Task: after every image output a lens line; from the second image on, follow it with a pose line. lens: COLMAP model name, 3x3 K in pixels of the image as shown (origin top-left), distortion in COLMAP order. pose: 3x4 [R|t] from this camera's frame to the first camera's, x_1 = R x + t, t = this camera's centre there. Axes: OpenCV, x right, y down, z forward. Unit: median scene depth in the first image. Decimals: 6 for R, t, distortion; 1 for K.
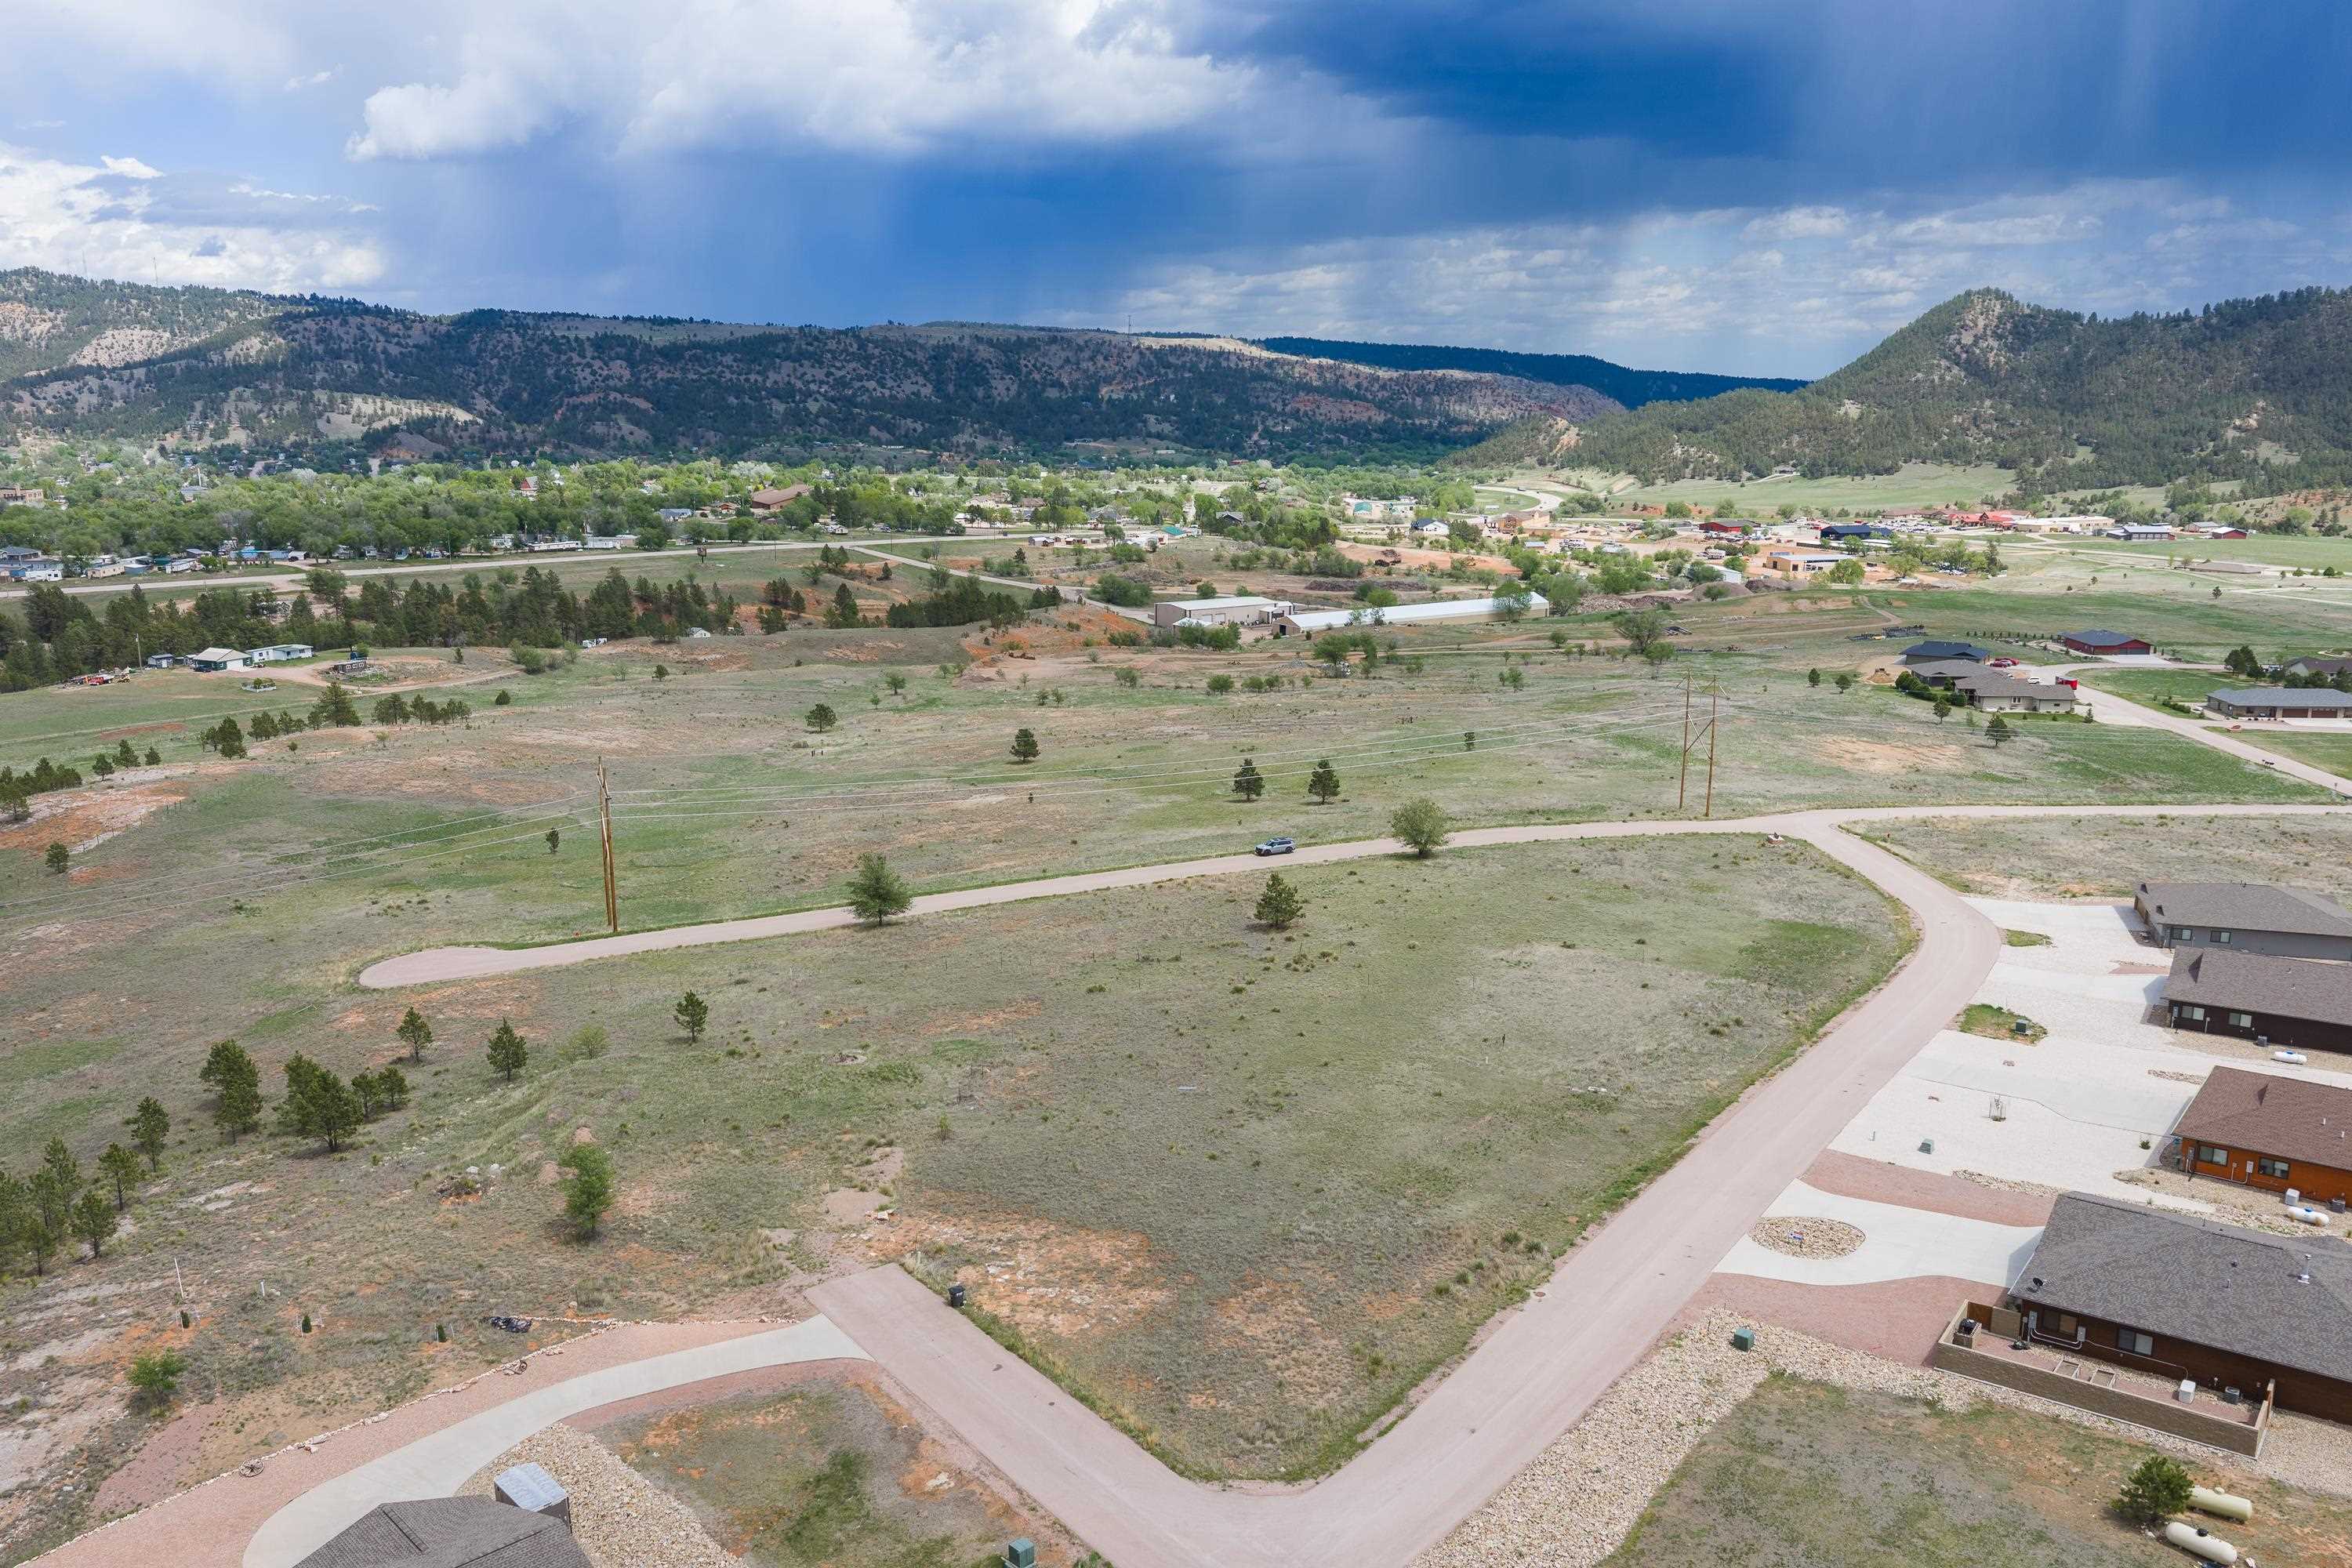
lens RADIAL K [[1962.3, 0, 1176.0], [0, 1962.3, 784.0], [0, 0, 1]] dist [0.018485, -0.038377]
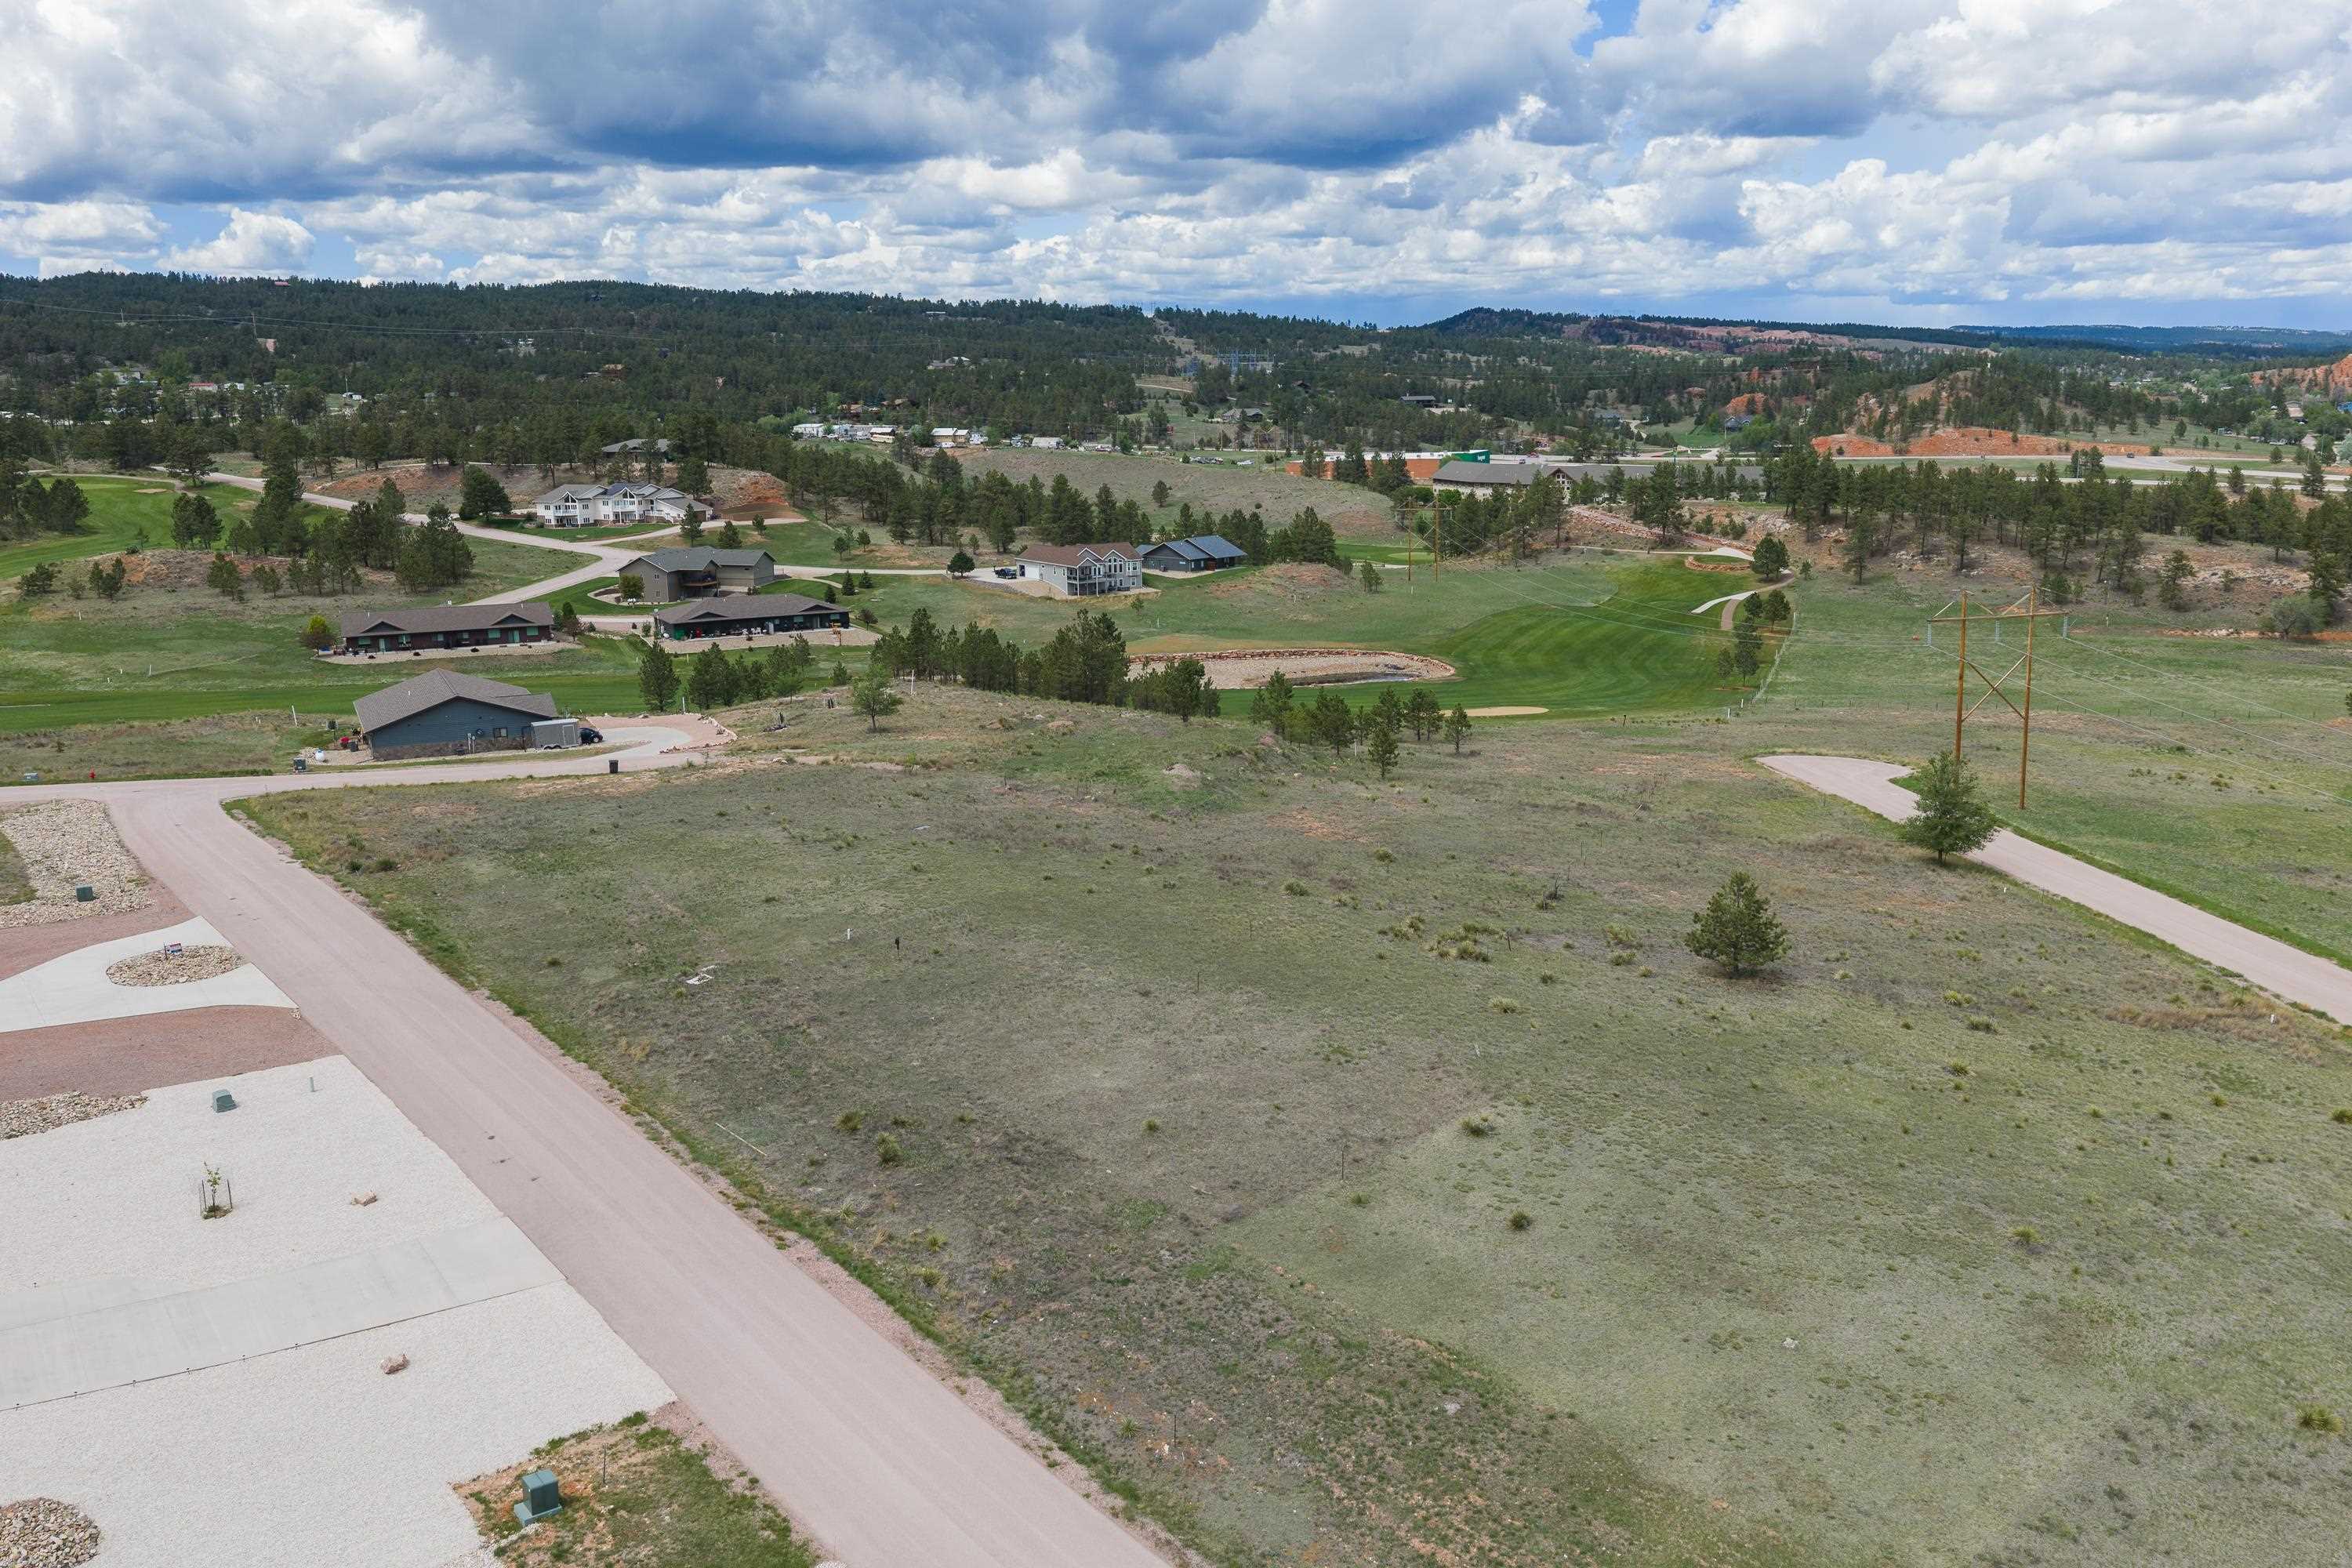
lens RADIAL K [[1962.3, 0, 1176.0], [0, 1962.3, 784.0], [0, 0, 1]] dist [0.018485, -0.038377]
pose [[-0.320327, 0.213890, -0.922844, 0.698191], [-0.167556, 0.946024, 0.277423, -0.116608], [0.932371, 0.243494, -0.267198, 1.174923]]
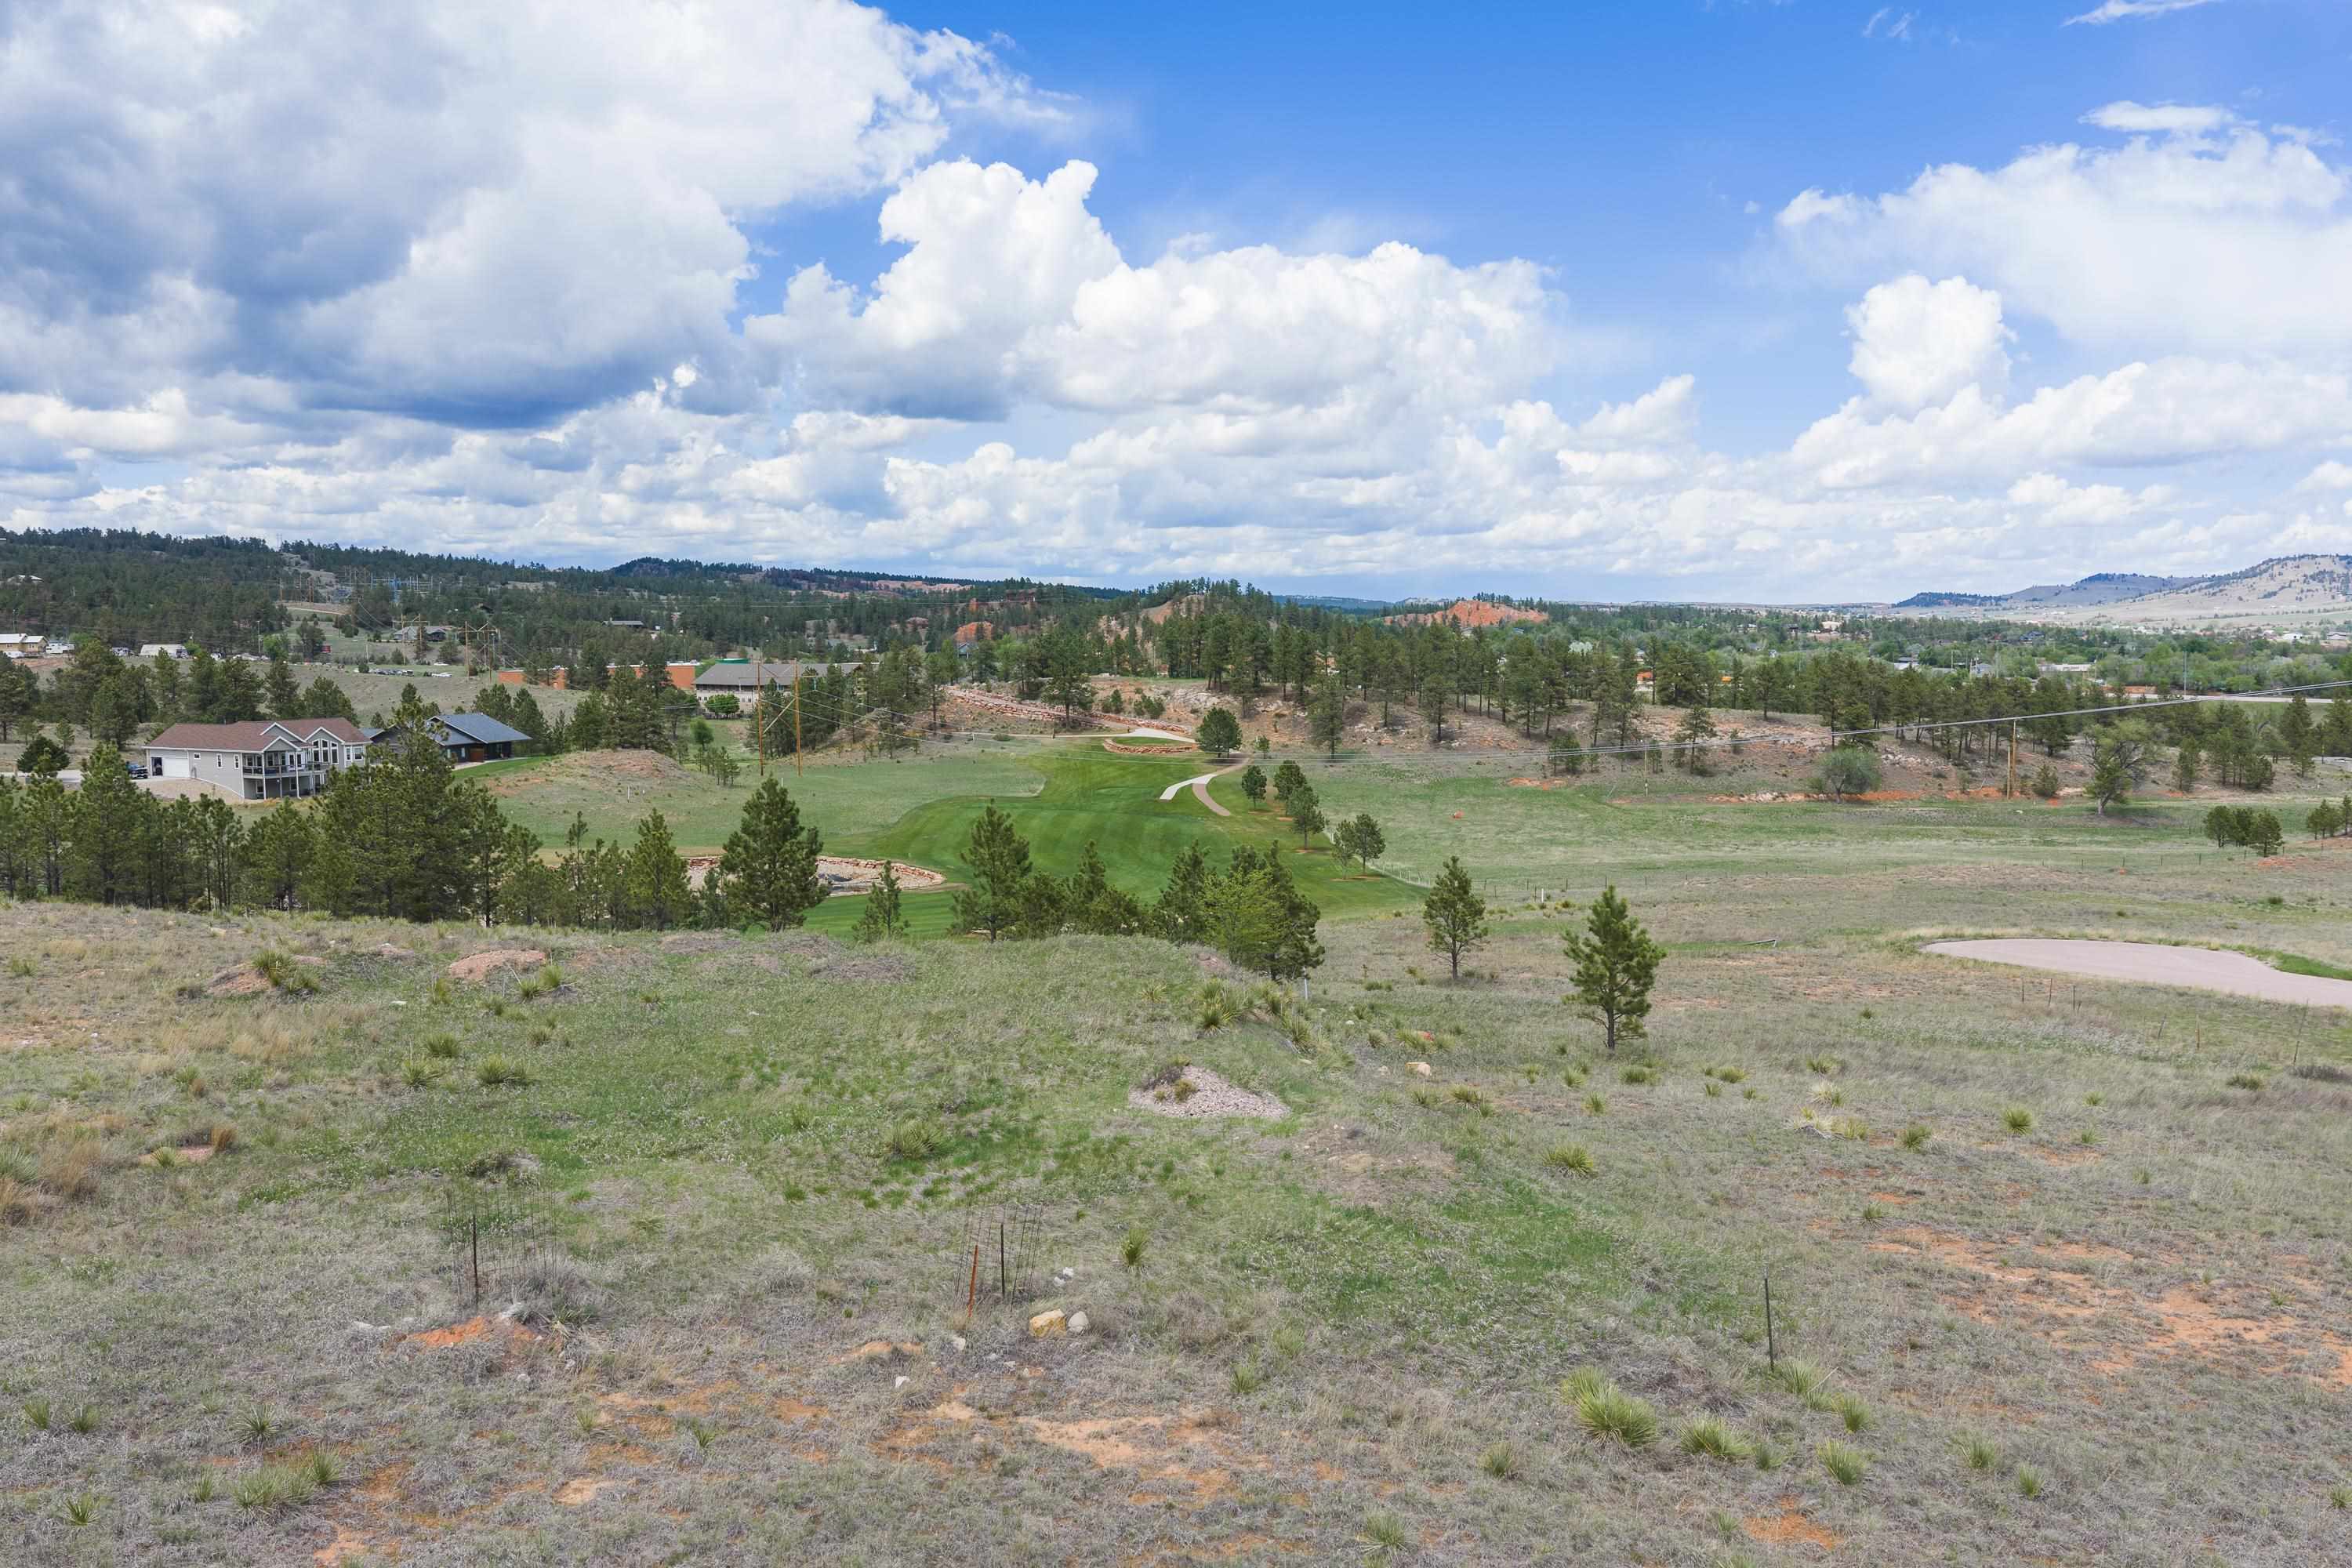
lens RADIAL K [[1969.1, 0, 1221.8], [0, 1969.1, 611.3], [0, 0, 1]] dist [0.002031, -0.007543]
pose [[0.113228, 0.008269, -0.993535, 0.050692], [-0.189480, 0.981793, -0.013423, 0.088466], [0.975334, 0.189775, 0.112733, 0.887150]]
